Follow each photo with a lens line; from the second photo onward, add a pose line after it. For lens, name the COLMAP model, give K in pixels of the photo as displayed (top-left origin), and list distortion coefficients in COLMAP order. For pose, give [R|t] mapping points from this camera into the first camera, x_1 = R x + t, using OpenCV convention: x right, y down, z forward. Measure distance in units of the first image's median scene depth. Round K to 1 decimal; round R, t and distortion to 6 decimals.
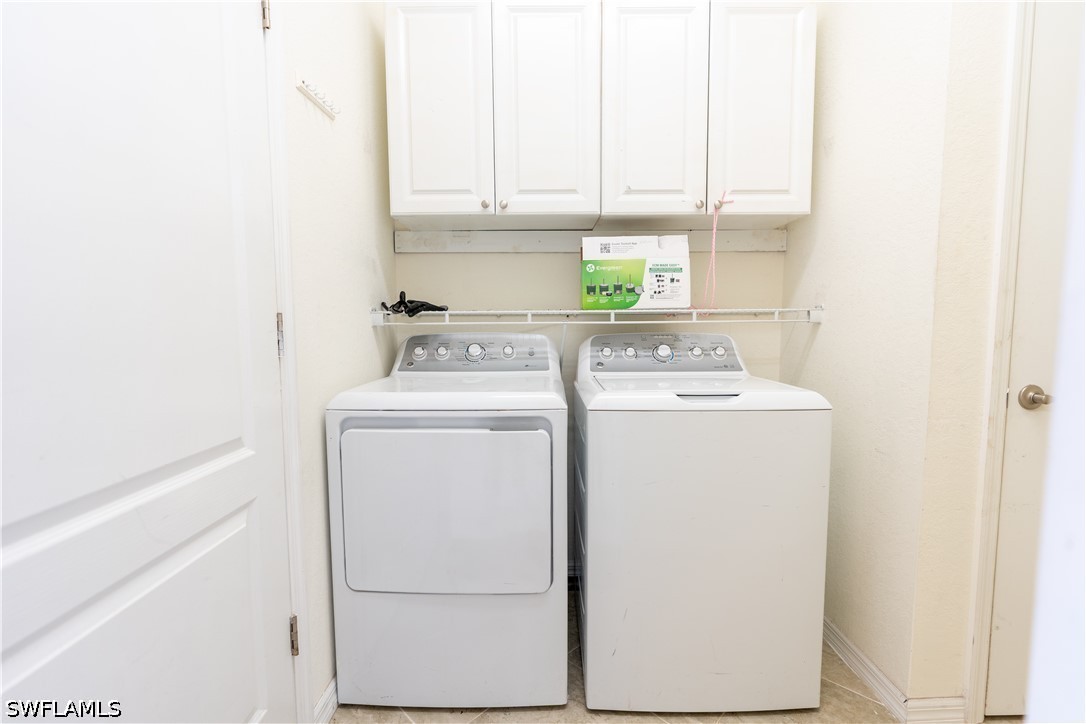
lens RADIAL K [[494.7, 0, 541.0], [0, 494.7, 364.7], [0, 0, 1]] dist [-0.010482, 0.001954]
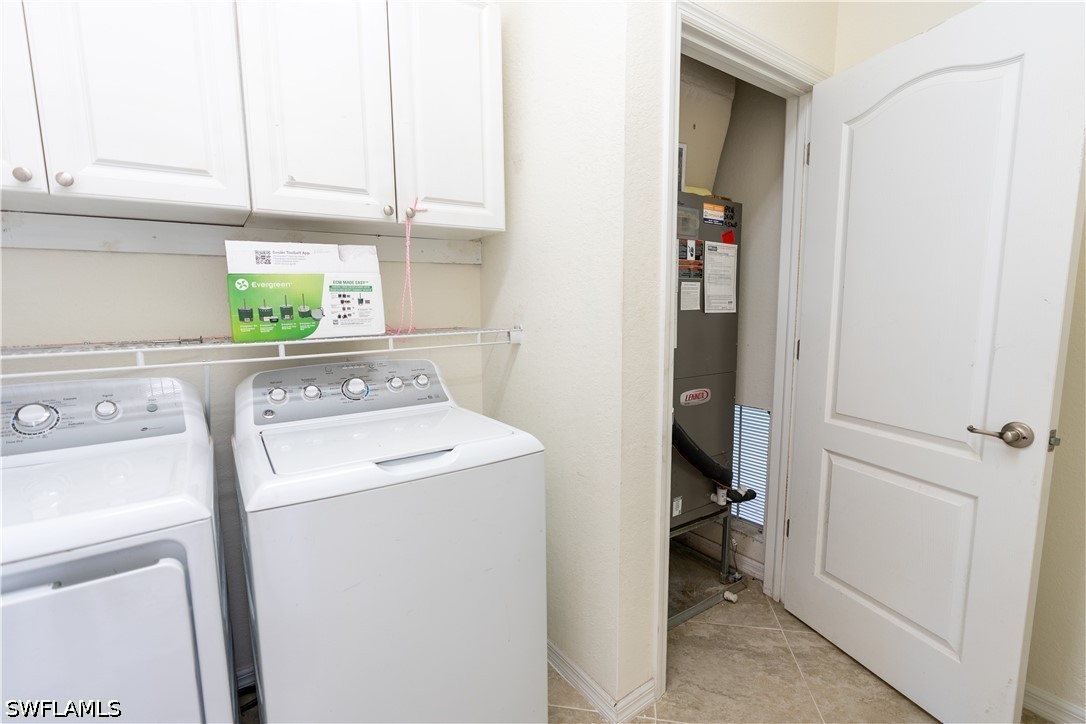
lens RADIAL K [[494.7, 0, 541.0], [0, 494.7, 364.7], [0, 0, 1]] dist [-0.010482, 0.001954]
pose [[0.823993, -0.074727, 0.561651, 0.047541], [0.053881, 0.997107, 0.053617, -0.094450], [-0.564032, -0.013918, 0.825635, 0.166366]]
